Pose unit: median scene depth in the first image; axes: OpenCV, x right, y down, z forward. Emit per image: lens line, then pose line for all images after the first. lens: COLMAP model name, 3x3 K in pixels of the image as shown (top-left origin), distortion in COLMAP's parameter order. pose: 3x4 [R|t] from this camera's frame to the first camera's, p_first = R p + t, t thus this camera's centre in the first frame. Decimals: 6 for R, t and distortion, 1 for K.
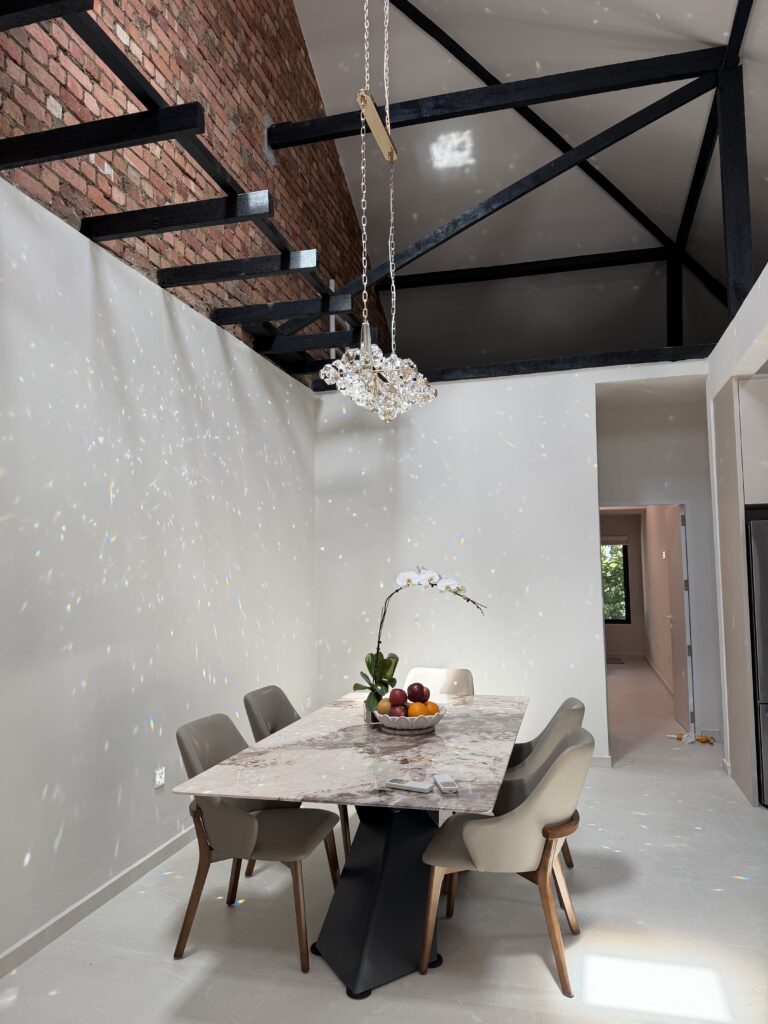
lens RADIAL K [[724.5, 0, 384.0], [0, 724.5, 512.0], [0, 0, 1]] dist [-0.007515, -0.005141]
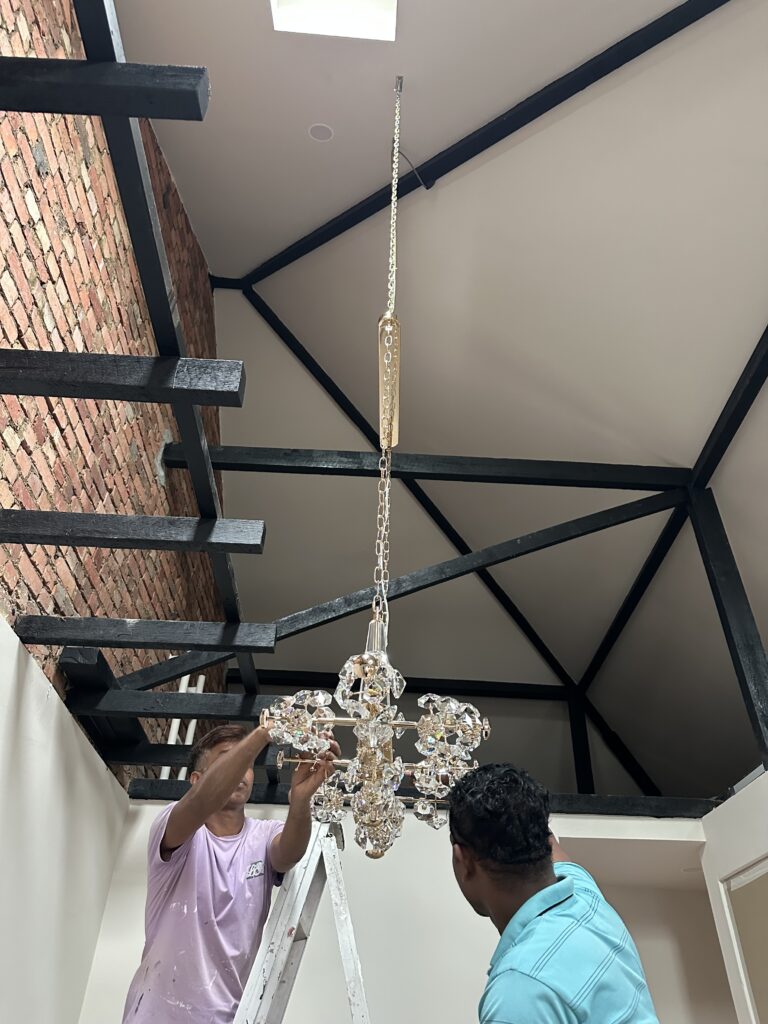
lens RADIAL K [[734.1, 0, 384.0], [0, 734.1, 512.0], [0, 0, 1]] dist [-0.005589, -0.004095]
pose [[0.956897, 0.214818, 0.195452, -0.084122], [-0.070719, 0.825067, -0.560591, -0.033613], [-0.281686, 0.522606, 0.804696, 0.368867]]
